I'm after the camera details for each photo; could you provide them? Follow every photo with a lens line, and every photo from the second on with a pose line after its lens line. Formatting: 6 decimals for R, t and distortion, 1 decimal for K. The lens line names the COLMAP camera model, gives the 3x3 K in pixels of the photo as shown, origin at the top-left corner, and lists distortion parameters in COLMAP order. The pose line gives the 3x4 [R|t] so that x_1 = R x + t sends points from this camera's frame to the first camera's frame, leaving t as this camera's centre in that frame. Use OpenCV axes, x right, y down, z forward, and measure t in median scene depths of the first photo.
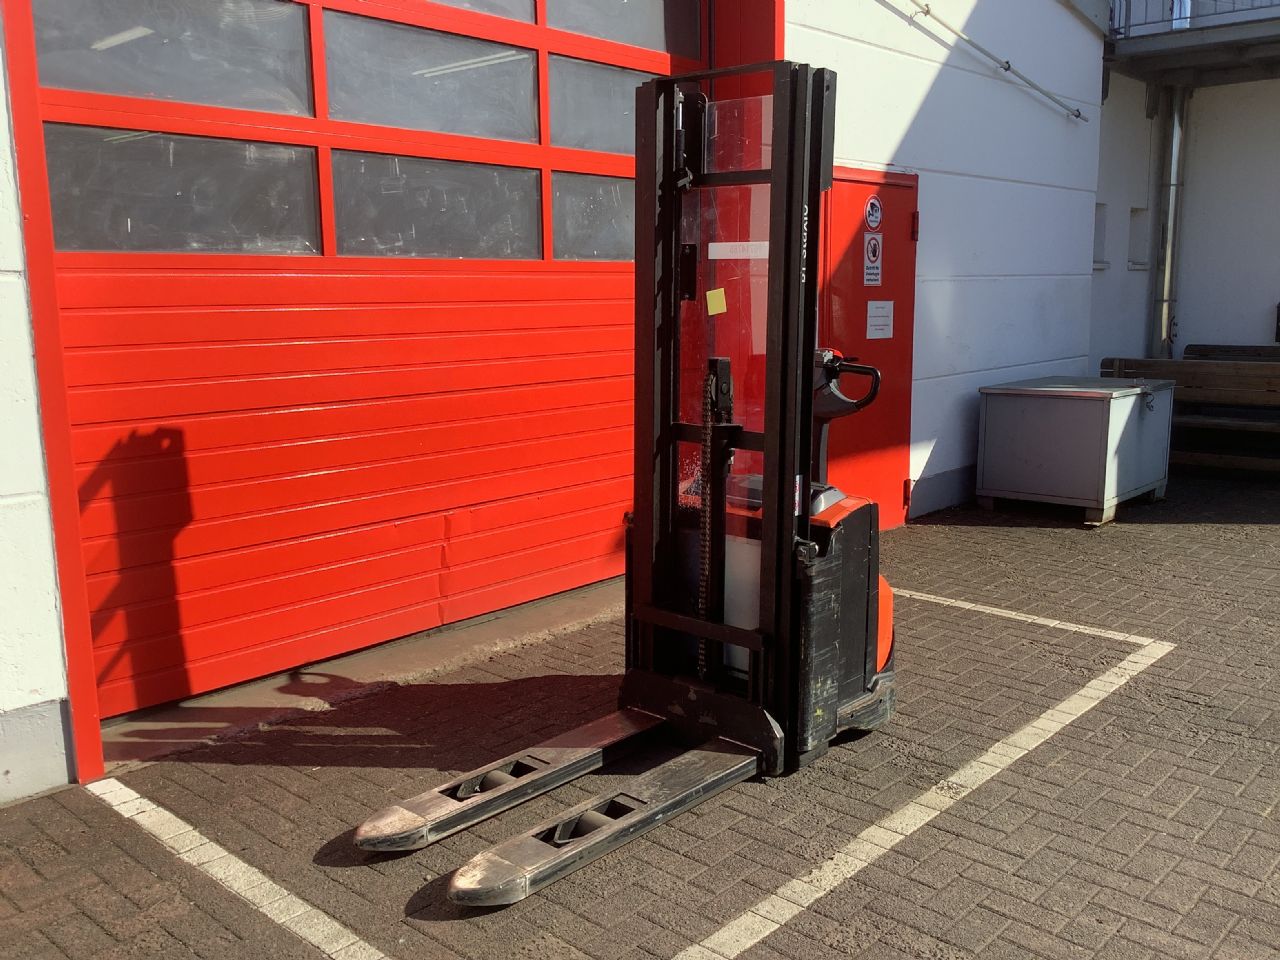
lens RADIAL K [[1163.9, 0, 643.0], [0, 1163.9, 481.6], [0, 0, 1]] dist [0.095444, -0.193705]
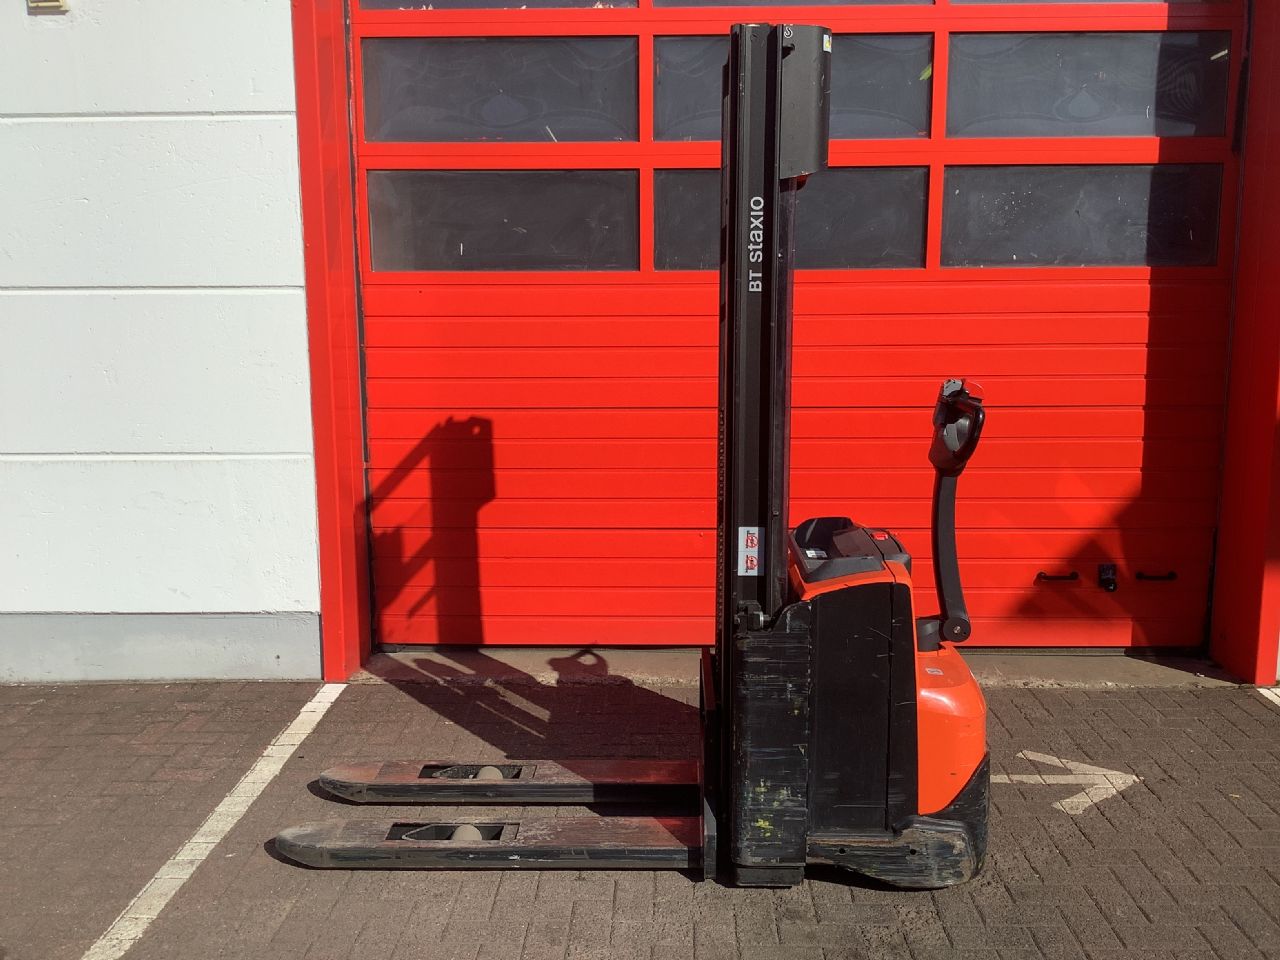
lens RADIAL K [[1164.0, 0, 642.3], [0, 1164.0, 479.4], [0, 0, 1]] dist [0.079772, -0.148657]
pose [[0.644462, 0.115098, -0.755924, 0.493125], [-0.126934, 0.990993, 0.042673, -0.044713], [0.754027, 0.068451, 0.653267, 0.286695]]
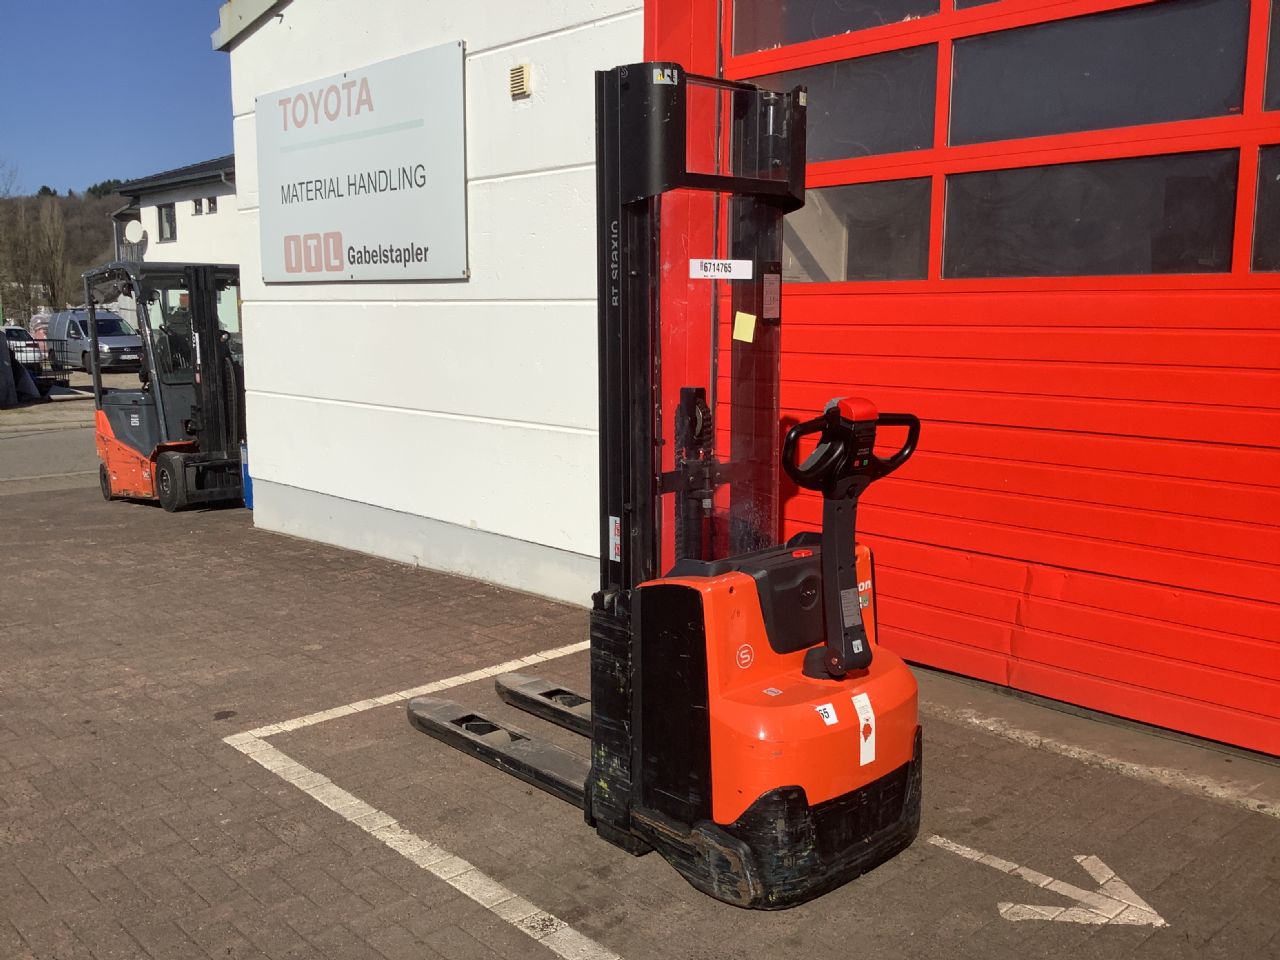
lens RADIAL K [[1163.9, 0, 643.0], [0, 1163.9, 481.6], [0, 0, 1]] dist [0.095444, -0.193705]
pose [[-0.099705, 0.149141, -0.983776, 0.720660], [-0.169410, 0.971723, 0.164483, -0.130616], [0.980489, 0.183061, -0.071620, 0.763667]]
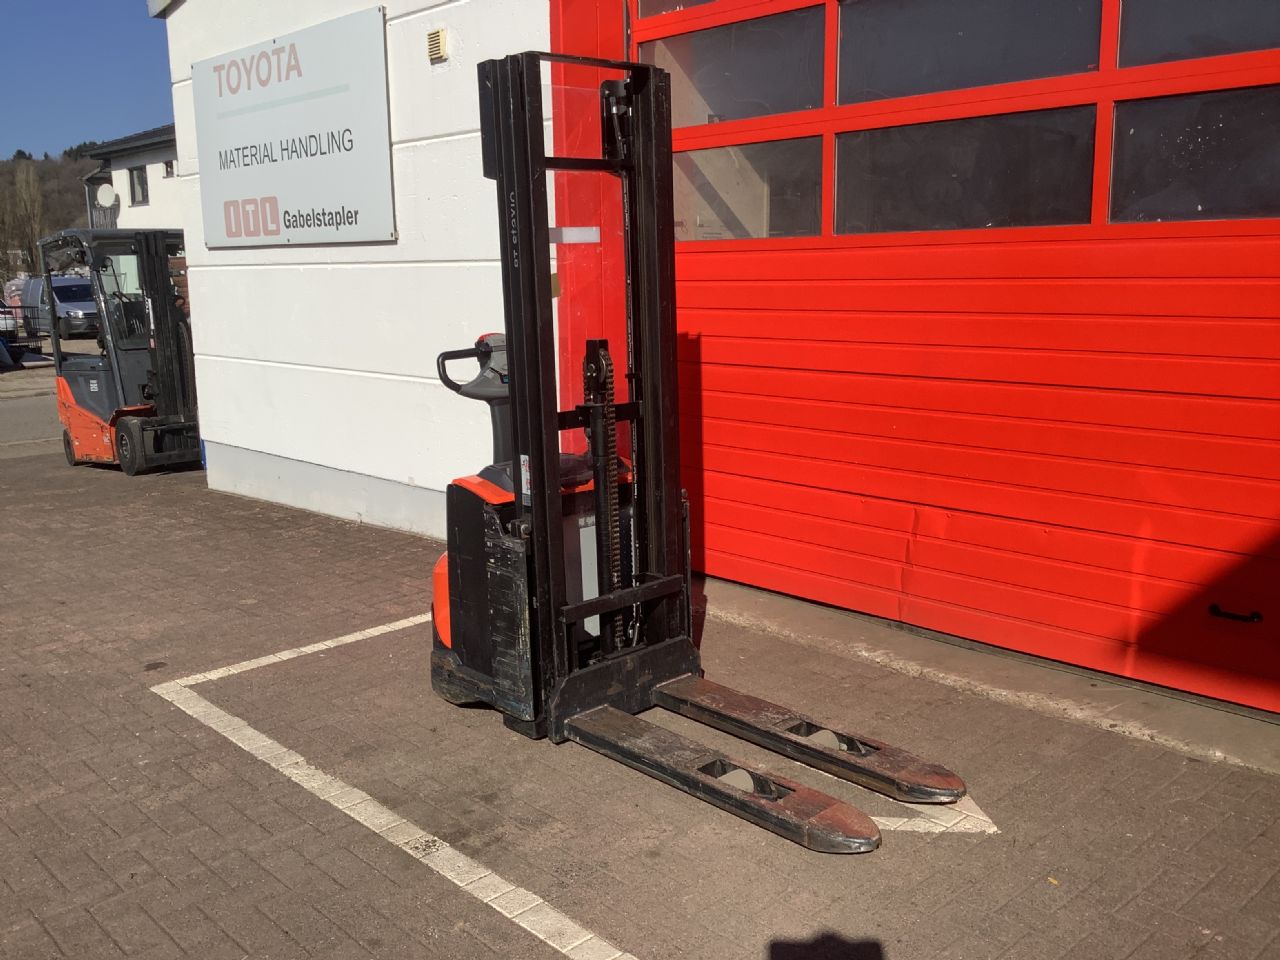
lens RADIAL K [[1164.0, 0, 642.3], [0, 1164.0, 479.4], [0, 0, 1]] dist [0.079772, -0.148657]
pose [[-0.088354, 0.187730, -0.978239, 0.755232], [-0.149130, 0.968518, 0.199334, -0.146899], [0.984862, 0.163496, -0.057576, 0.832233]]
